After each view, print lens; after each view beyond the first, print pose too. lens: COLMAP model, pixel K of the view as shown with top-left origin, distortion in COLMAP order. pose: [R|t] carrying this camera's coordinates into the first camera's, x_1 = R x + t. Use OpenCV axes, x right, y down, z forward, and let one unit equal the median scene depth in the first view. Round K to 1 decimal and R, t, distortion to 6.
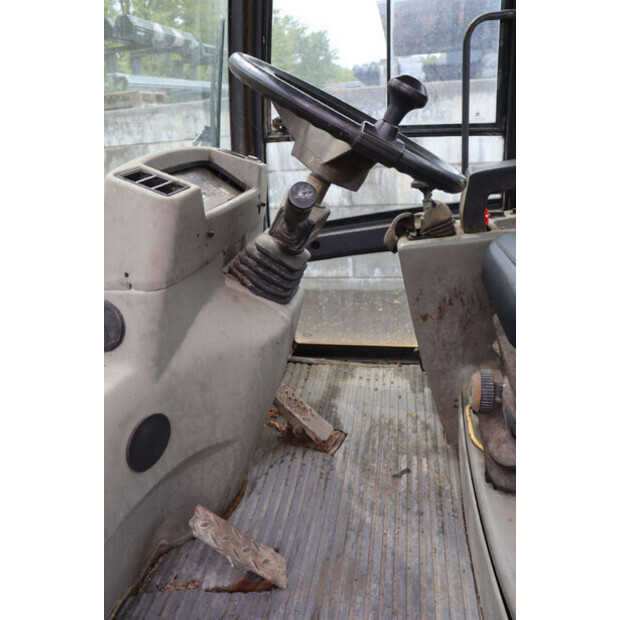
lens RADIAL K [[503.7, 0, 310.0], [0, 503.7, 310.0], [0, 0, 1]] dist [-0.183886, 0.157059]
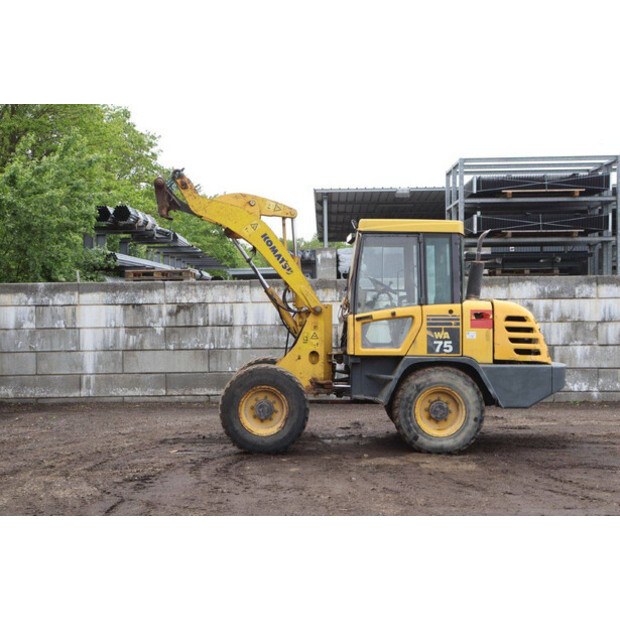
lens RADIAL K [[852.3, 0, 310.0], [0, 852.3, 310.0], [0, 0, 1]] dist [-0.001172, 0.449826]
pose [[0.985542, 0.057148, 0.159504, -2.085437], [0.007254, 0.926307, -0.376701, 3.313068], [-0.169277, 0.372411, 0.912499, -7.182998]]
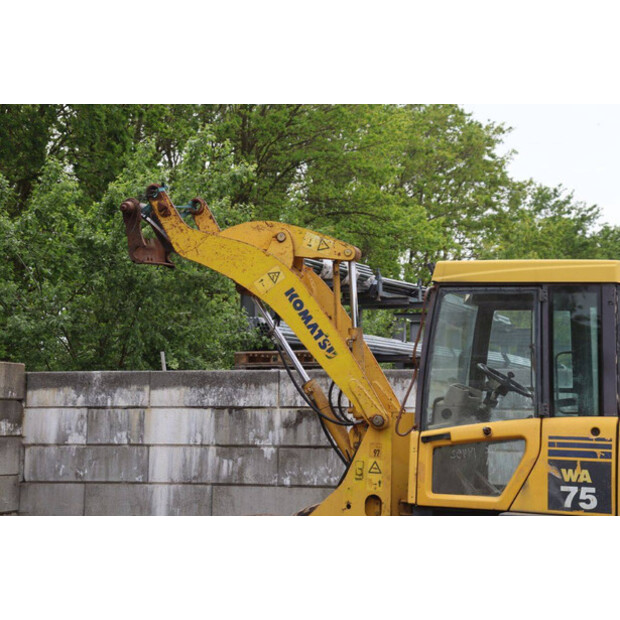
lens RADIAL K [[1453.3, 0, 310.0], [0, 1453.3, 310.0], [0, 0, 1]] dist [0.404348, 0.264616]
pose [[0.978737, 0.064272, -0.194790, 0.565695], [-0.142854, 0.895055, -0.422456, 3.088808], [0.147196, 0.441300, 0.885205, -7.086563]]
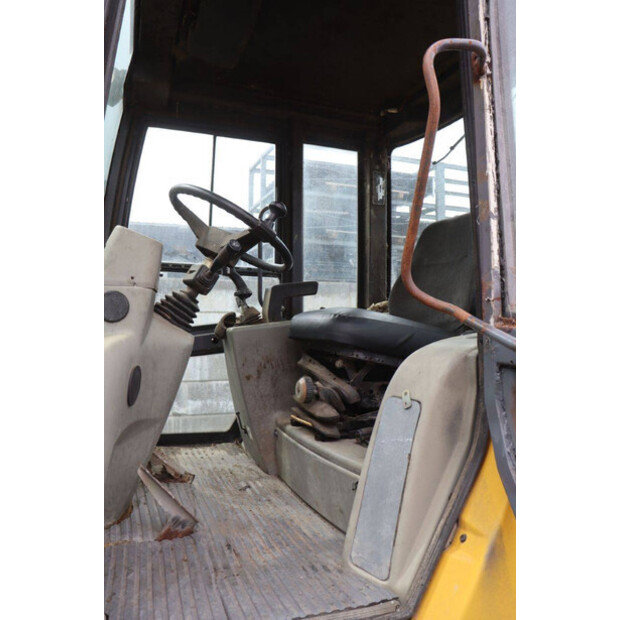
lens RADIAL K [[503.7, 0, 310.0], [0, 503.7, 310.0], [0, 0, 1]] dist [-0.183886, 0.157059]
pose [[0.857127, 0.081682, 0.508588, -0.380608], [0.133241, 0.918587, -0.372081, 0.403448], [-0.497575, 0.386685, 0.776462, -0.316105]]
